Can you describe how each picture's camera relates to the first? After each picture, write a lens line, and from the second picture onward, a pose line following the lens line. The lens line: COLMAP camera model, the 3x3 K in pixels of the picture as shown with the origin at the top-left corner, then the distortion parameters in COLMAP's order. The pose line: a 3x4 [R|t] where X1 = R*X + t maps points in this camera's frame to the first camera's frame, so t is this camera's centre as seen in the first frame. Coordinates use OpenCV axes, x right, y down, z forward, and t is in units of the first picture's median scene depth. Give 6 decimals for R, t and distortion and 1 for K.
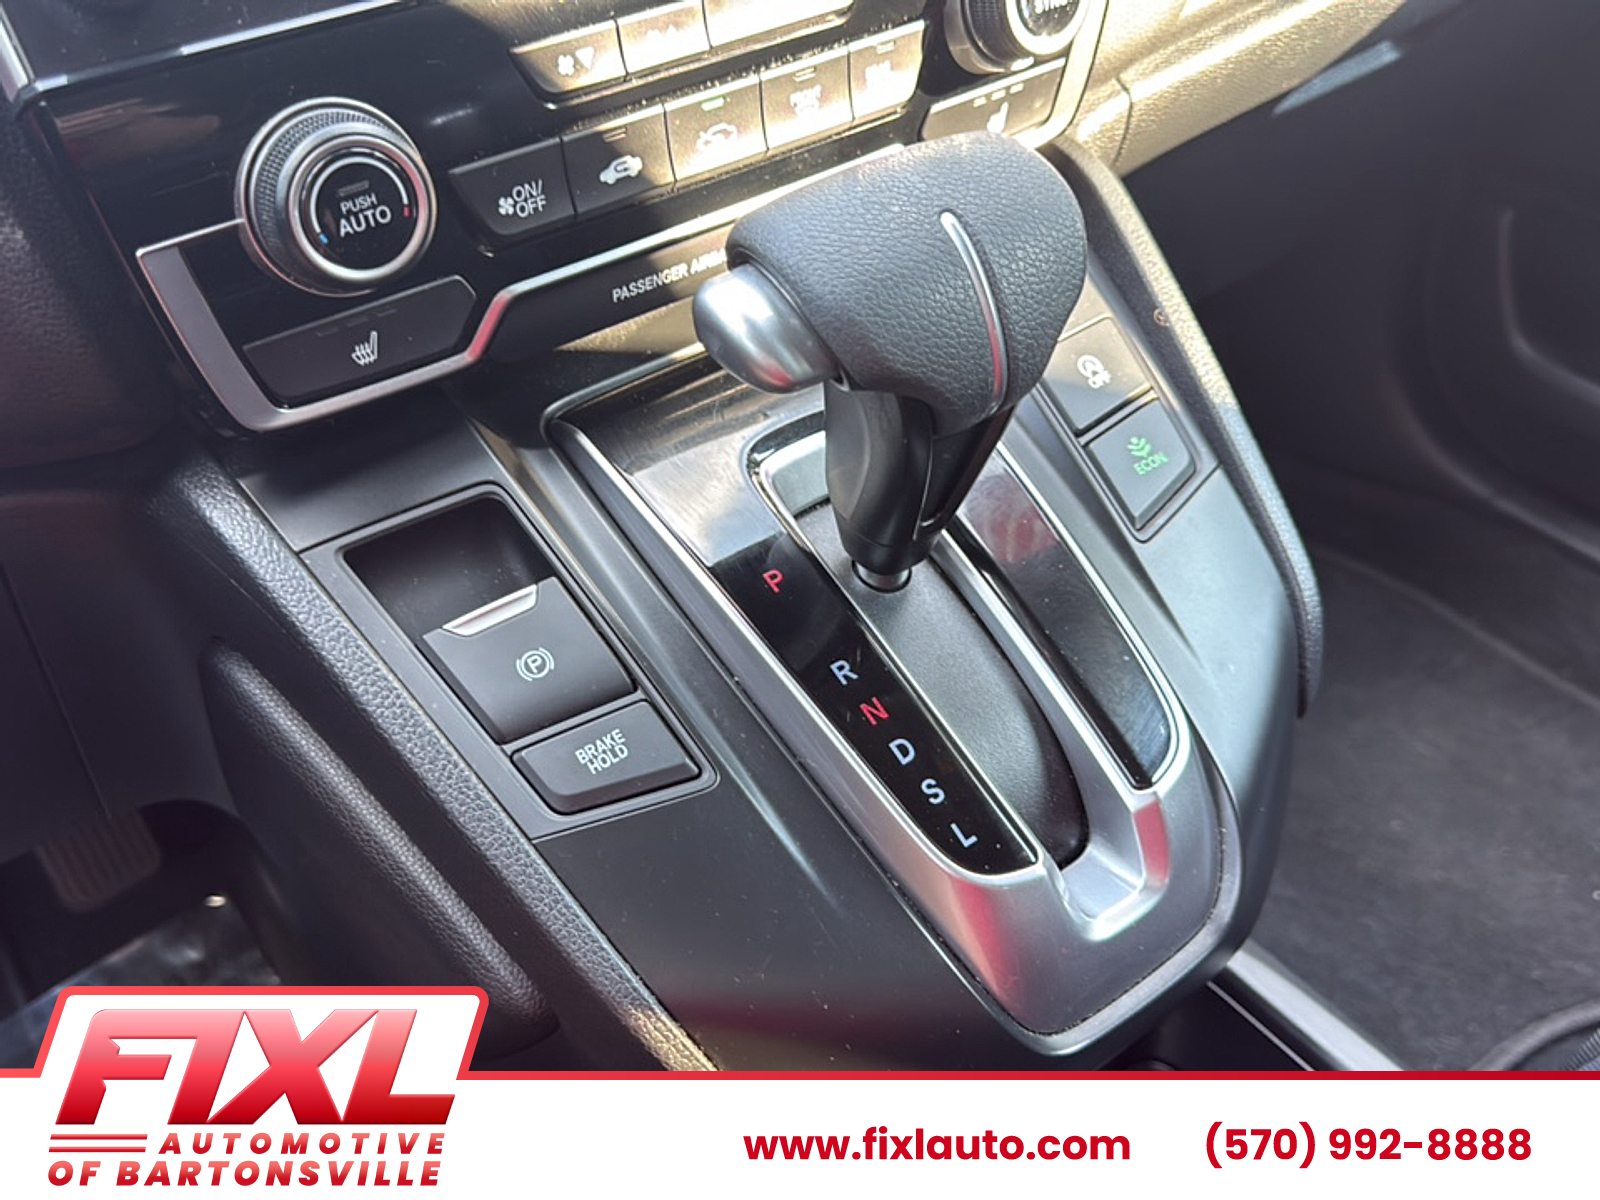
lens RADIAL K [[1443.2, 0, 799.2], [0, 1443.2, 623.9], [0, 0, 1]] dist [0.121898, -0.344852]
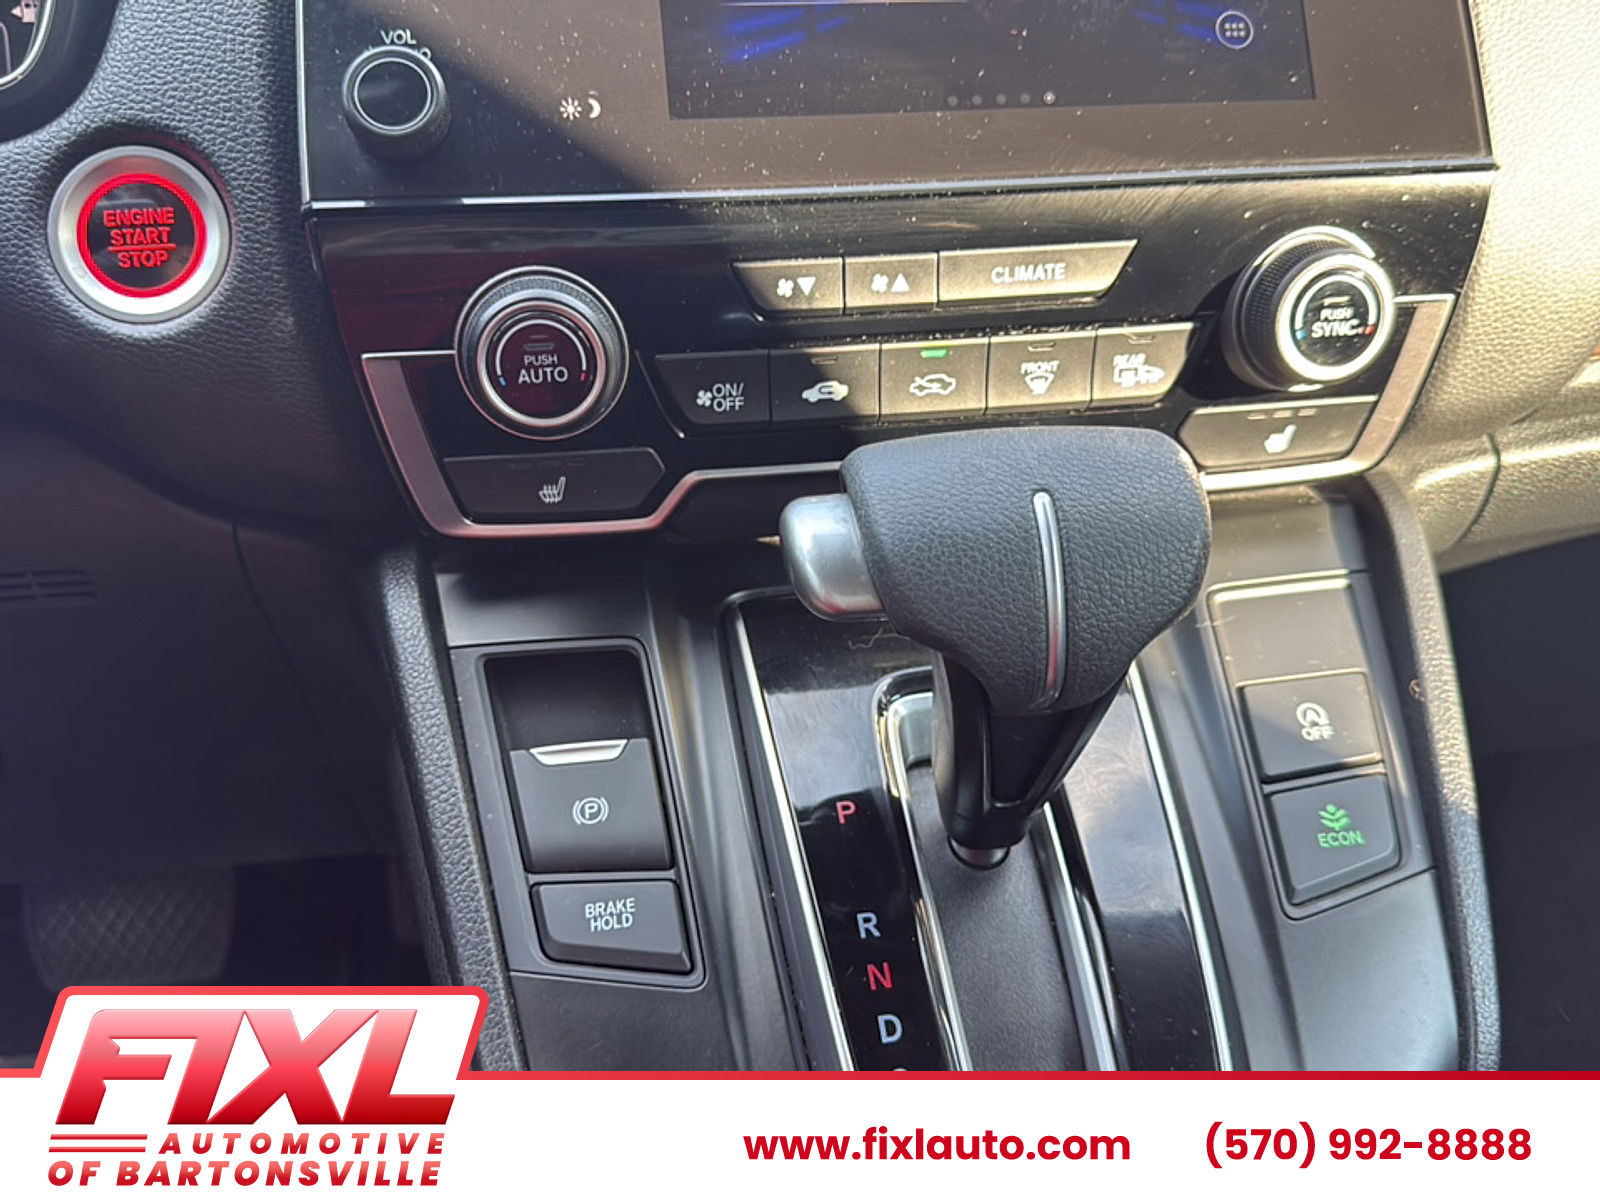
lens RADIAL K [[1456.1, 0, 798.8], [0, 1456.1, 611.4], [0, 0, 1]] dist [0.142147, -0.353404]
pose [[0.884799, 0.268785, -0.380638, 0.307665], [-0.331648, 0.937059, -0.109222, -0.040593], [0.327324, 0.222877, 0.918251, 0.055518]]
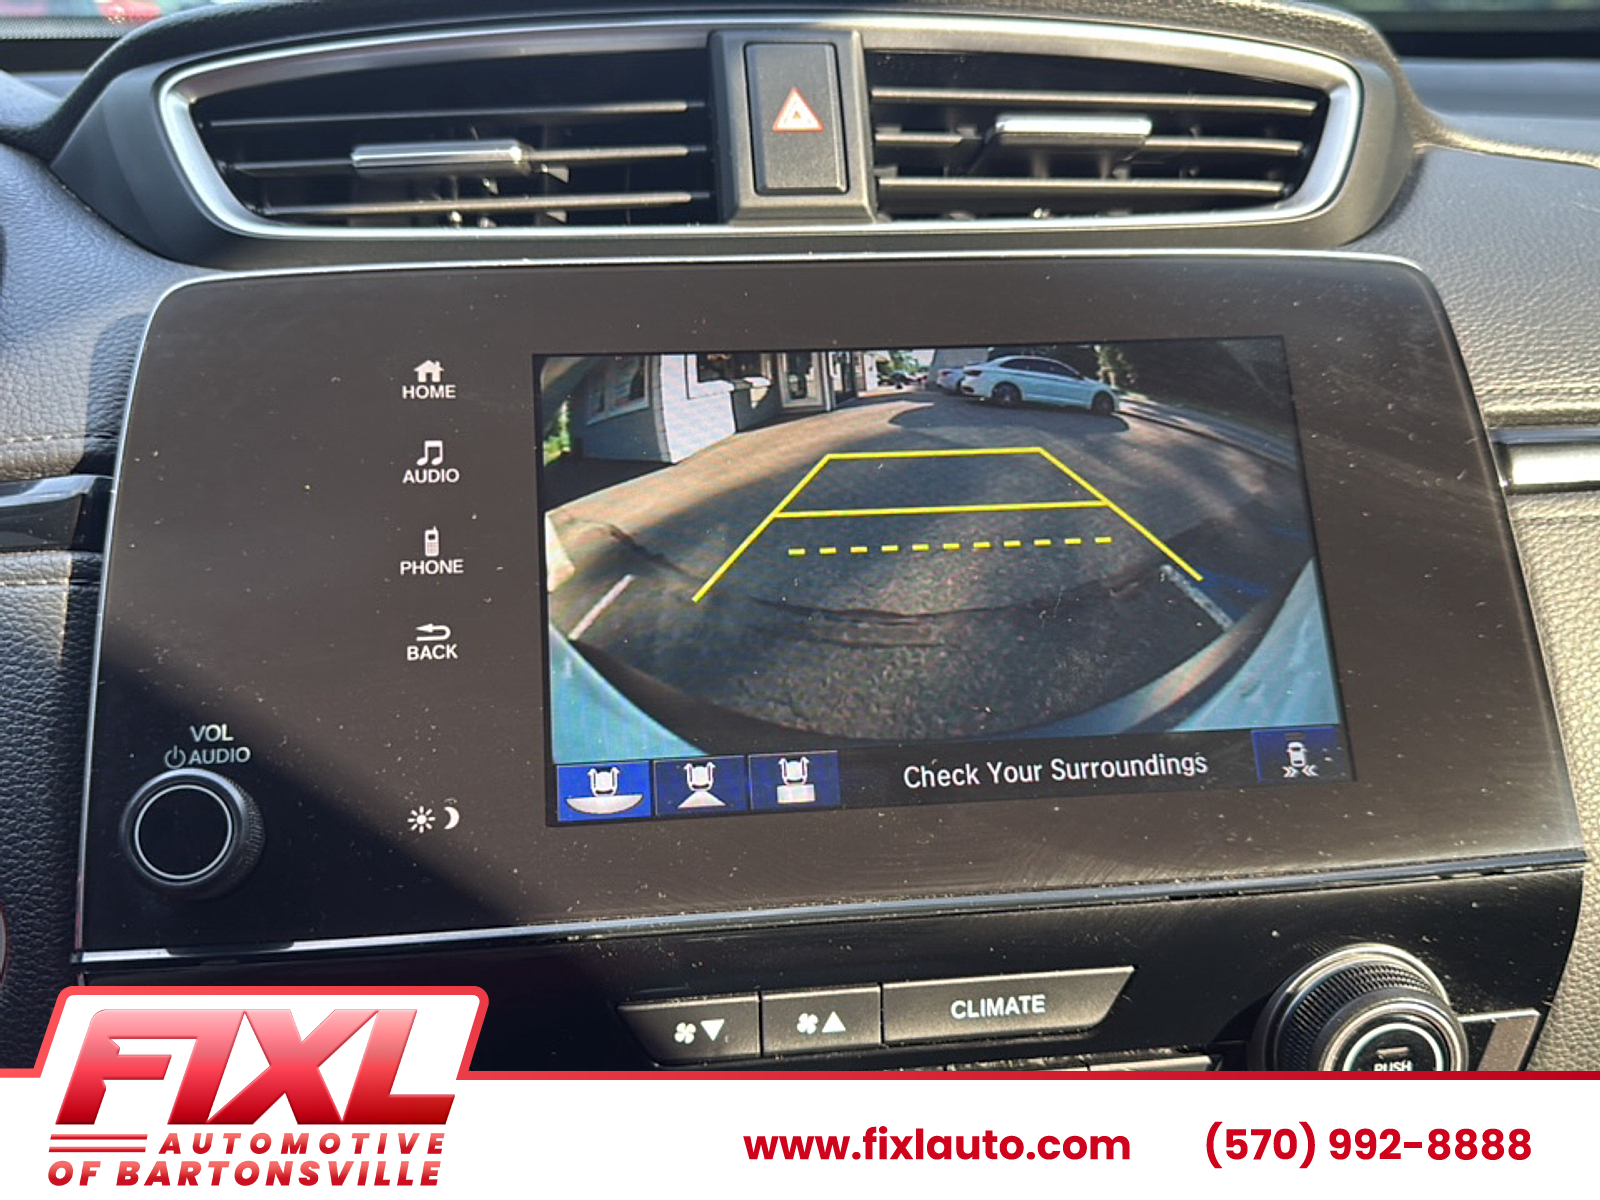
lens RADIAL K [[1456.1, 0, 798.8], [0, 1456.1, 611.4], [0, 0, 1]] dist [0.142147, -0.353404]
pose [[0.868756, 0.213605, -0.446806, 0.213304], [-0.350569, 0.902504, -0.250175, -0.389318], [0.349806, 0.373977, 0.858939, 0.186075]]
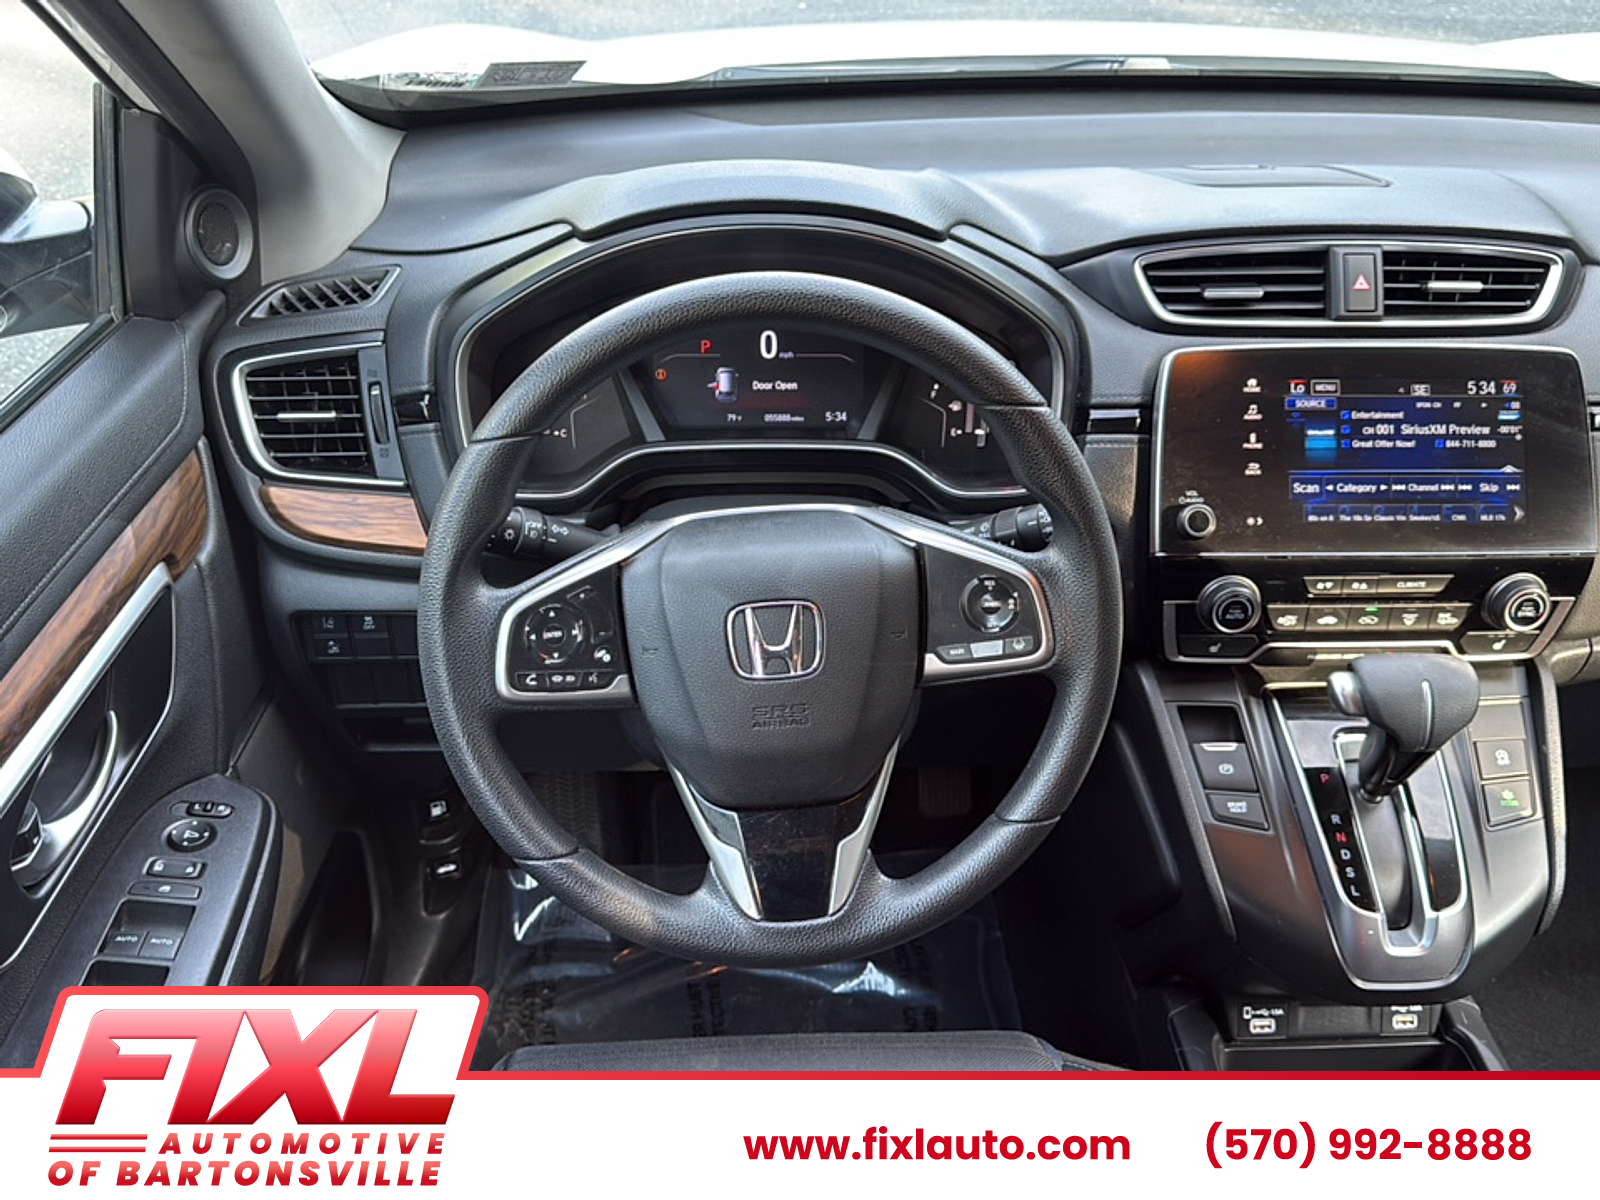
lens RADIAL K [[1456.1, 0, 798.8], [0, 1456.1, 611.4], [0, 0, 1]] dist [0.142147, -0.353404]
pose [[0.828246, 0.355724, -0.432976, 0.258642], [-0.407793, 0.912571, -0.030324, 0.173693], [0.384334, 0.201680, 0.900895, -1.958319]]
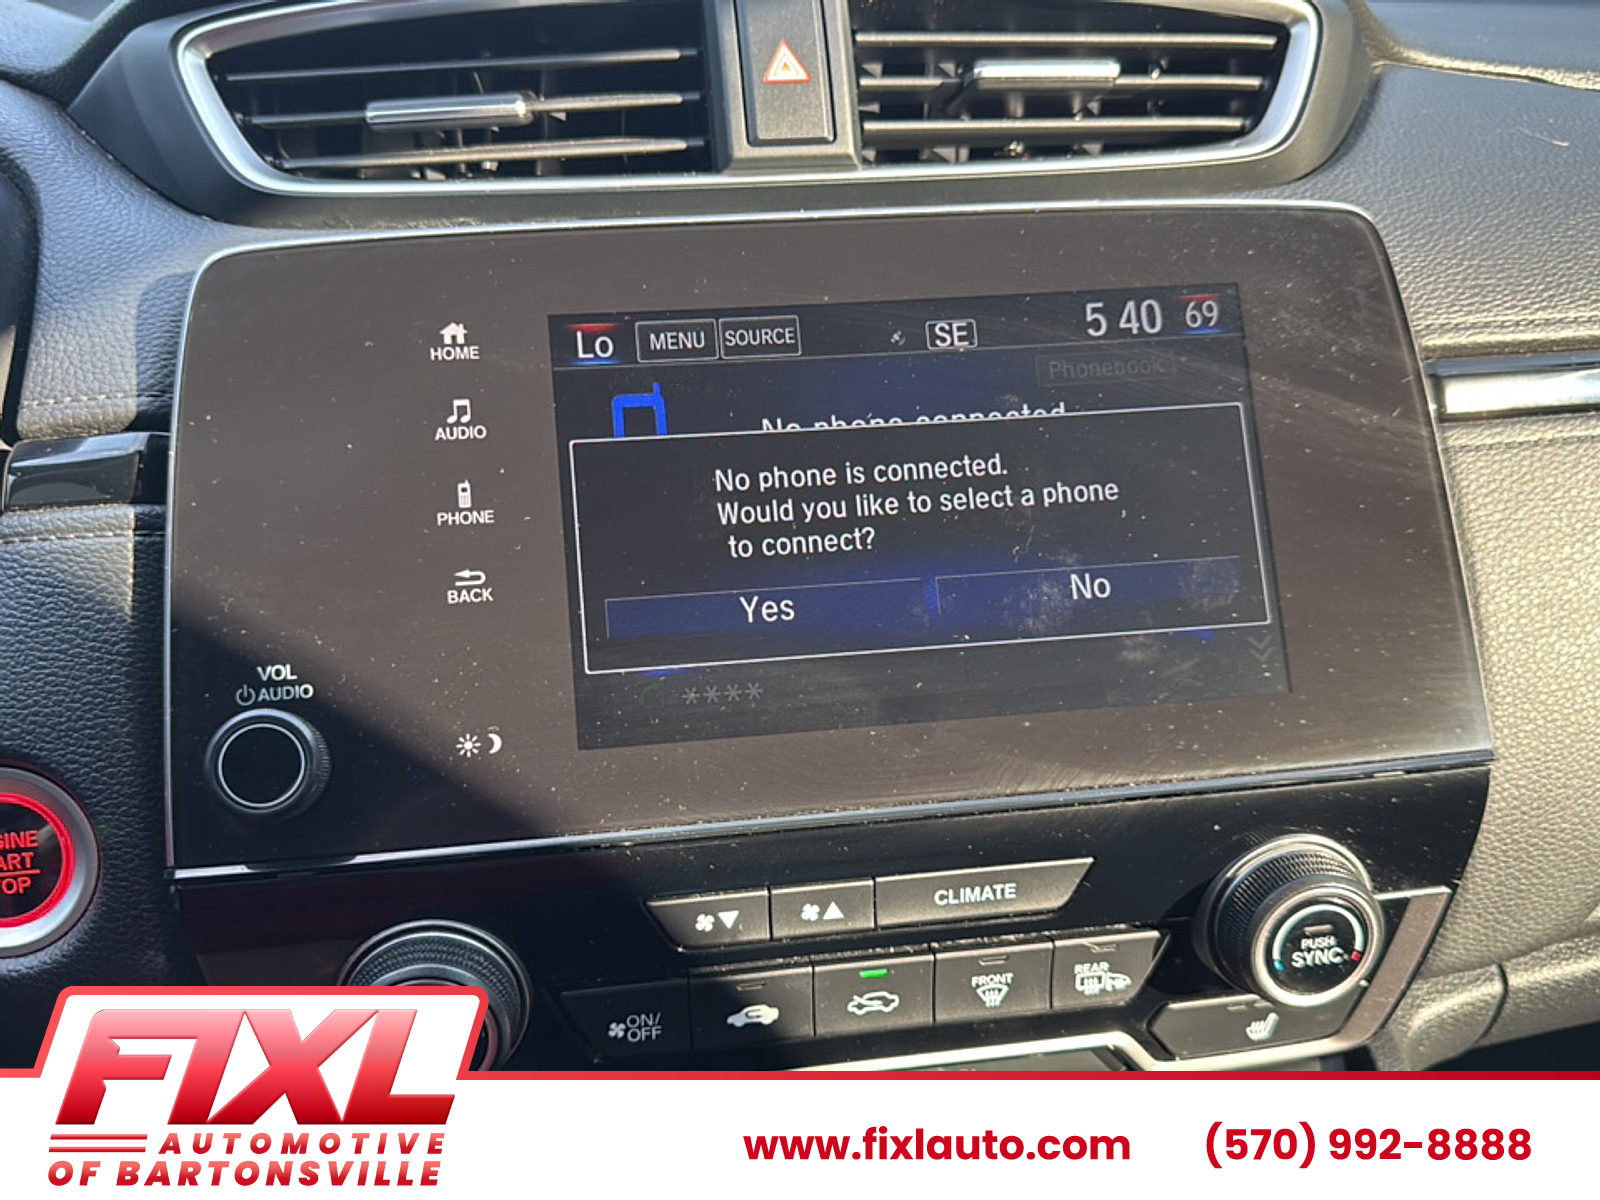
lens RADIAL K [[1456.1, 0, 798.8], [0, 1456.1, 611.4], [0, 0, 1]] dist [0.142147, -0.353404]
pose [[0.879330, 0.249558, -0.405585, 0.227250], [-0.334347, 0.930006, -0.152646, -0.422131], [0.339103, 0.269832, 0.901221, 0.075375]]
